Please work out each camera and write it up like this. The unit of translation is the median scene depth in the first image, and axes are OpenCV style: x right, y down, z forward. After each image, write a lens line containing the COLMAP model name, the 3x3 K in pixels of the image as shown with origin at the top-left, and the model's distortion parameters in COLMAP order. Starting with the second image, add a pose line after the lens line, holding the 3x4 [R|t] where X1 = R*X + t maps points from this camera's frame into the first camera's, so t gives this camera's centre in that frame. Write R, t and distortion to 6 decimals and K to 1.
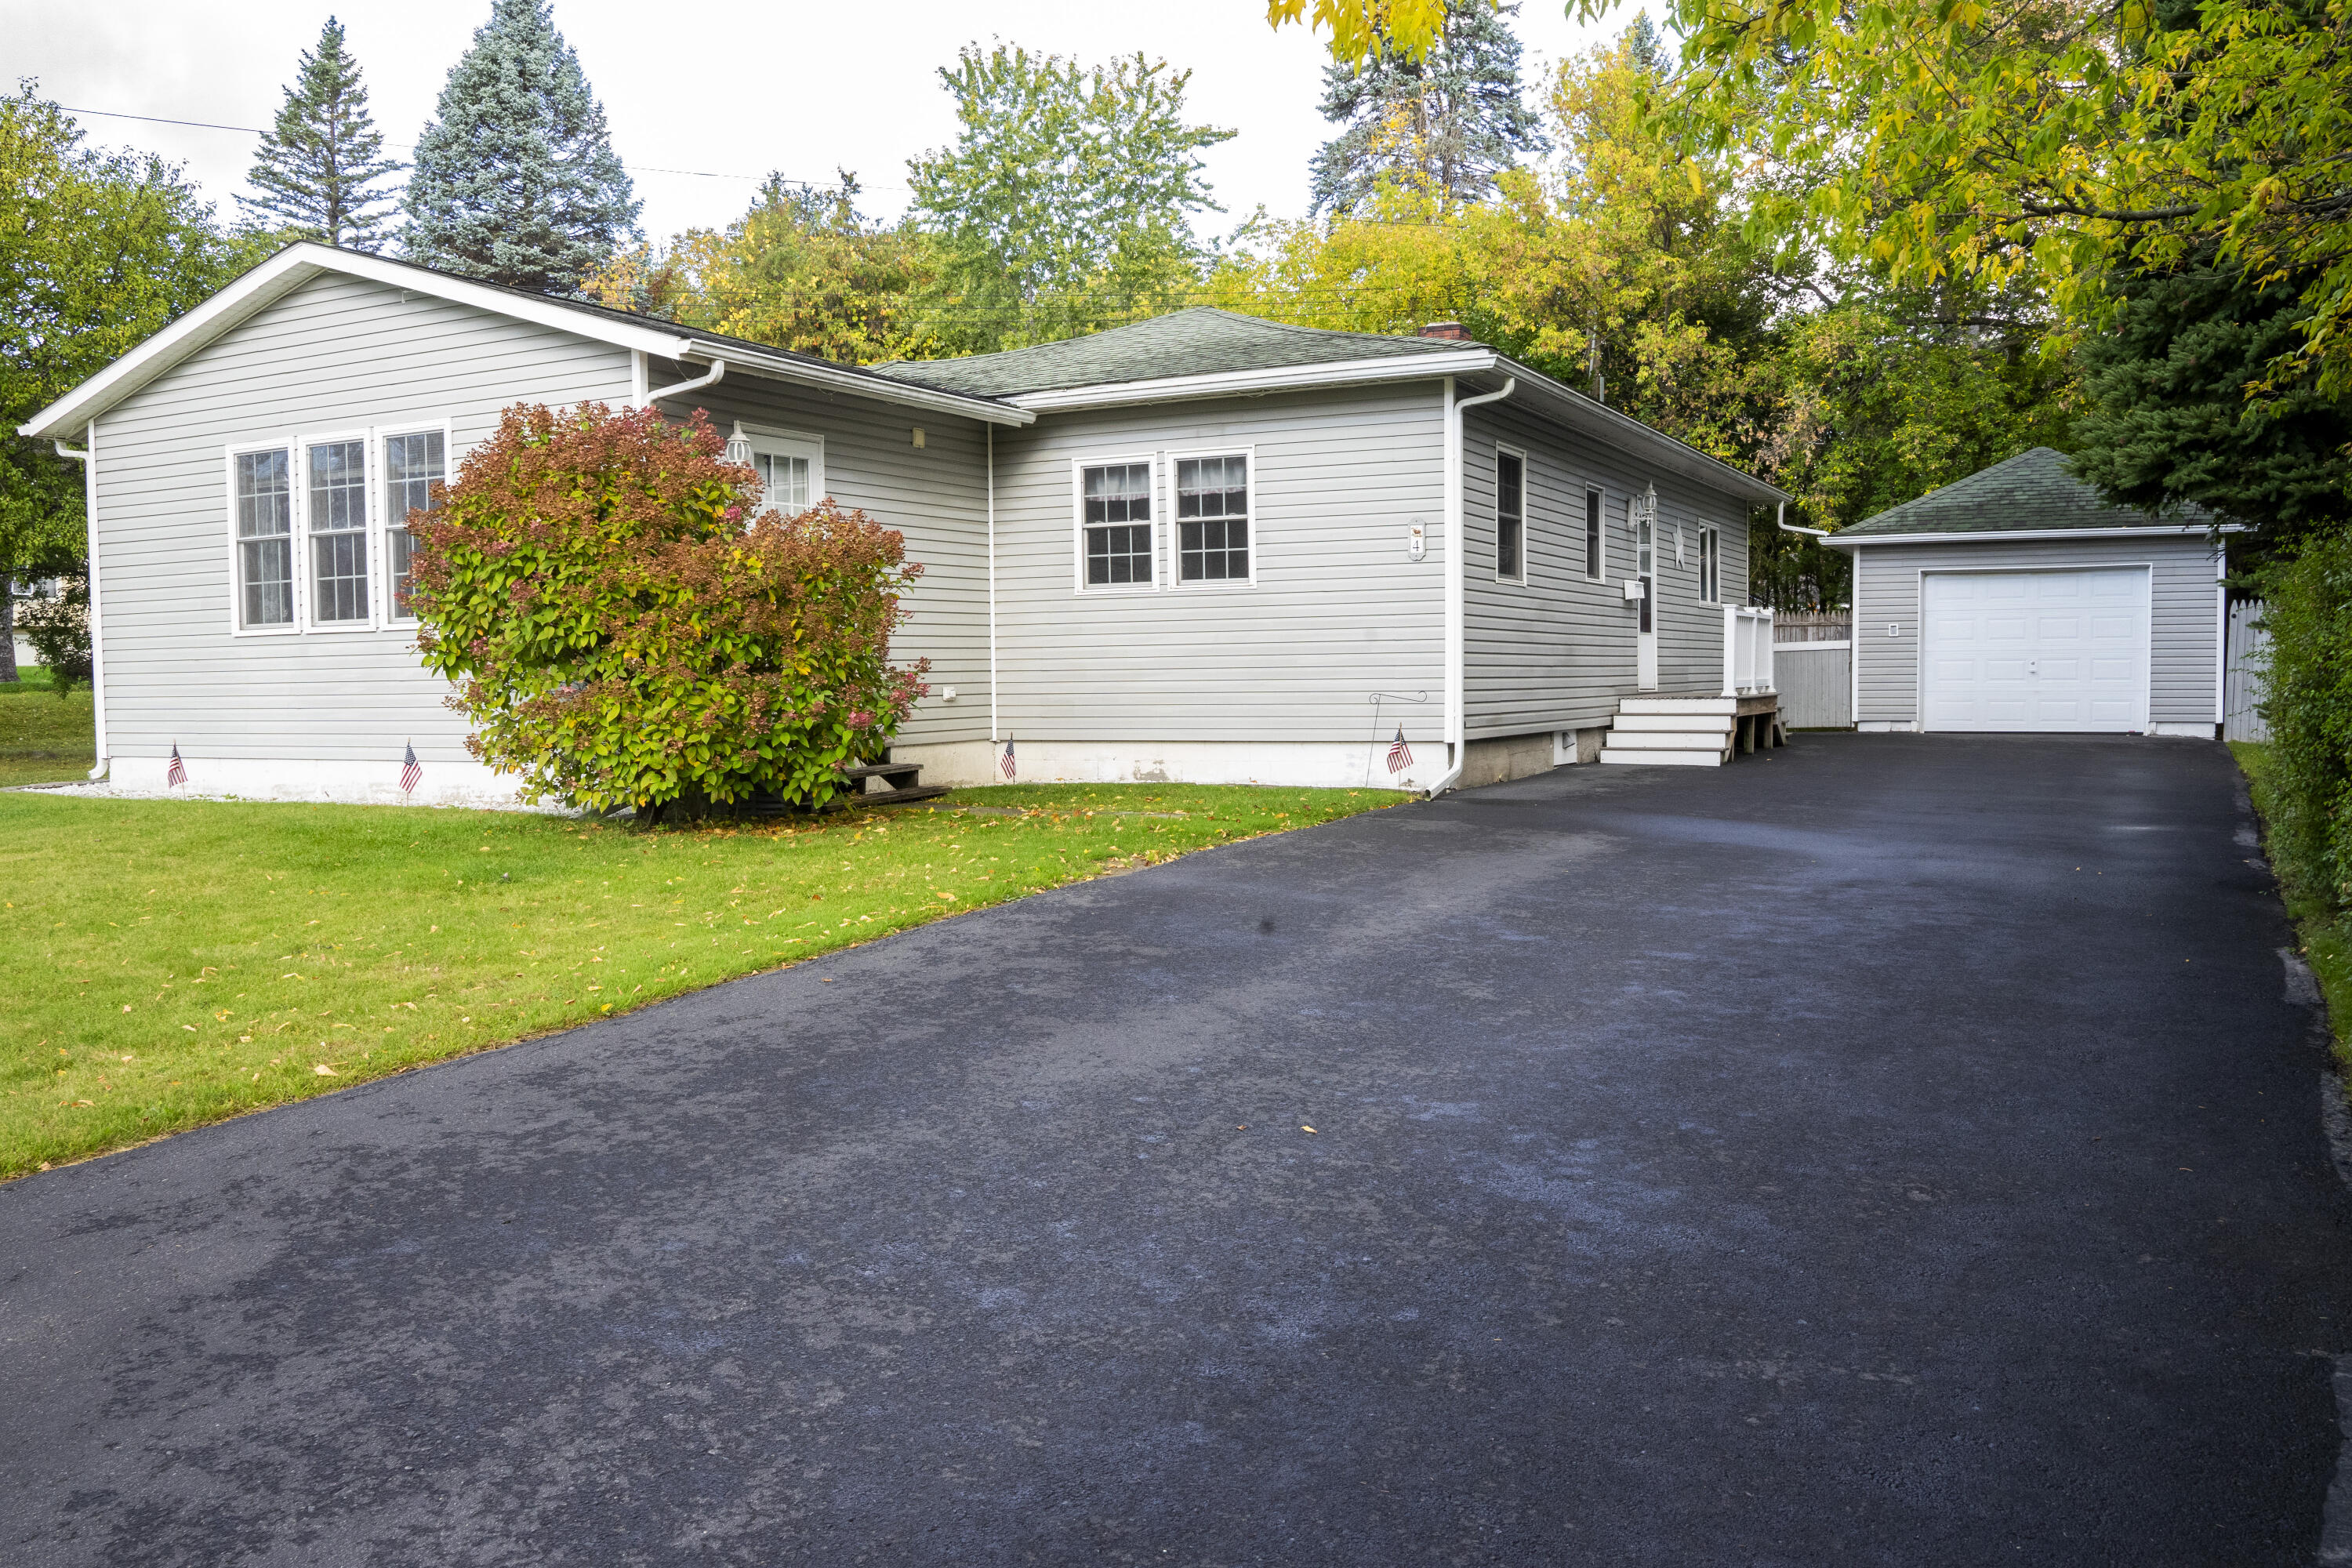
lens RADIAL K [[1901.7, 0, 1176.0], [0, 1901.7, 784.0], [0, 0, 1]] dist [-0.110917, 0.079261]
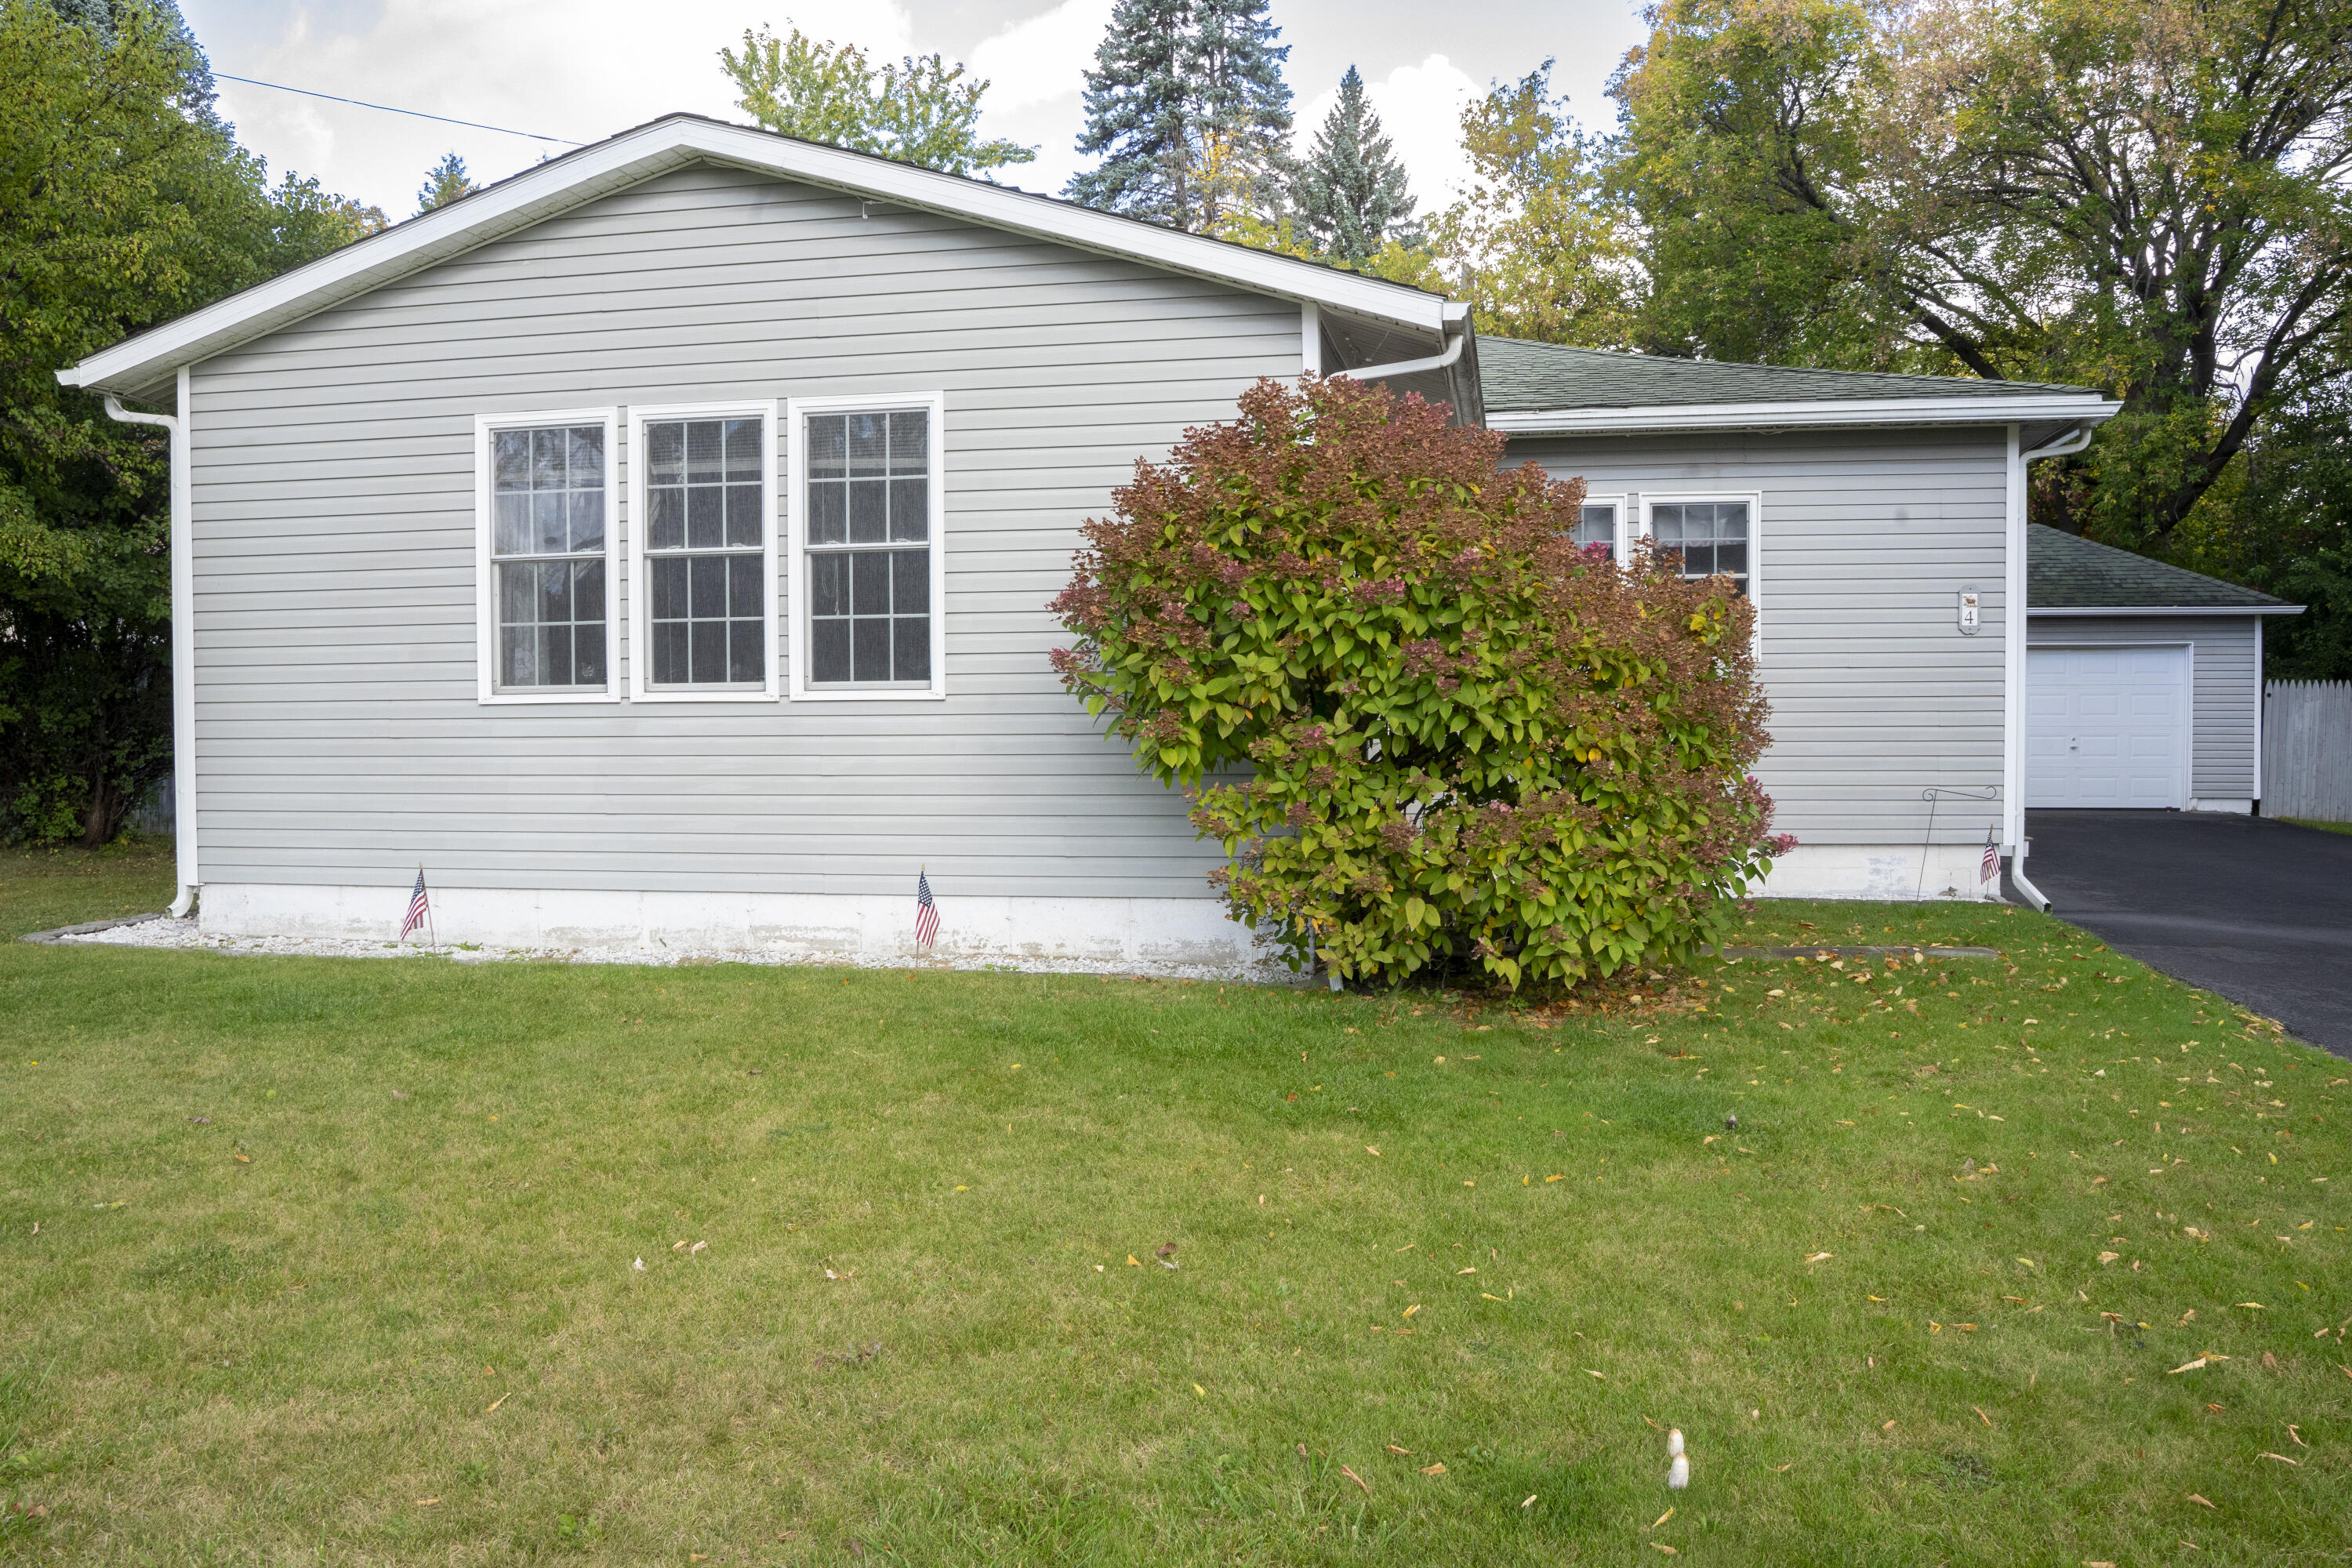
lens RADIAL K [[1901.7, 0, 1176.0], [0, 1901.7, 784.0], [0, 0, 1]] dist [-0.110917, 0.079261]
pose [[0.957357, -0.002045, 0.288901, -0.437164], [0.010243, 0.999587, -0.026867, -0.028400], [-0.288726, 0.028680, 0.956982, 0.272281]]
